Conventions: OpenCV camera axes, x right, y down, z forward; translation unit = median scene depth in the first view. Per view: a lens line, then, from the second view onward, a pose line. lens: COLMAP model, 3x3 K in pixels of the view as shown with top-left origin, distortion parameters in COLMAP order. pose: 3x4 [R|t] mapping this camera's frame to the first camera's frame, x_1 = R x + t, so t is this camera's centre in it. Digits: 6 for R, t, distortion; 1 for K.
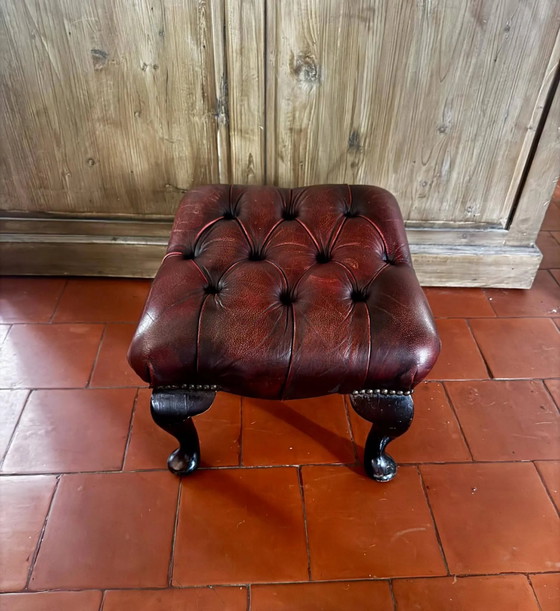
lens RADIAL K [[542.9, 0, 282.0], [0, 542.9, 374.1], [0, 0, 1]] dist [-0.038259, 0.007289]
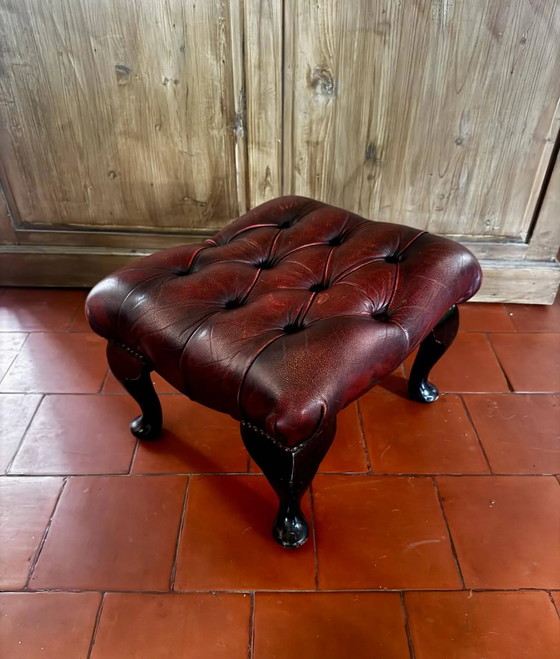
lens RADIAL K [[544.6, 0, 279.3], [0, 544.6, 372.8], [0, 0, 1]] dist [-0.043773, 0.011512]
pose [[0.998800, 0.015355, -0.046497, 0.017762], [-0.018268, 0.997853, -0.062897, 0.044519], [0.045431, 0.063671, 0.996936, 0.014006]]
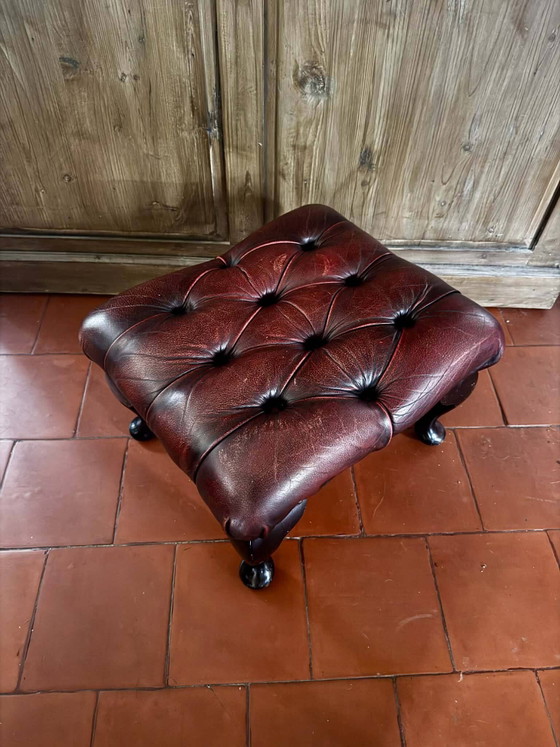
lens RADIAL K [[542.2, 0, 280.7], [0, 542.2, 373.4], [0, 0, 1]] dist [-0.032127, -0.000052]
pose [[0.999989, 0.004211, 0.001876, -0.005145], [-0.004423, 0.991083, 0.133169, -0.212994], [-0.001299, -0.133176, 0.991092, 0.089032]]
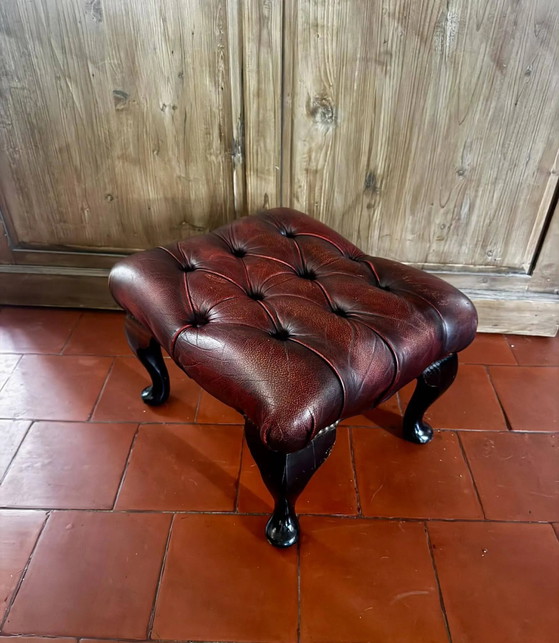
lens RADIAL K [[541.3, 0, 278.9], [0, 541.3, 369.0], [0, 0, 1]] dist [-0.036688, 0.003382]
pose [[0.997339, 0.038257, -0.062051, 0.042643], [-0.042894, 0.996246, -0.075194, -0.010658], [0.058942, 0.077655, 0.995236, 0.036035]]
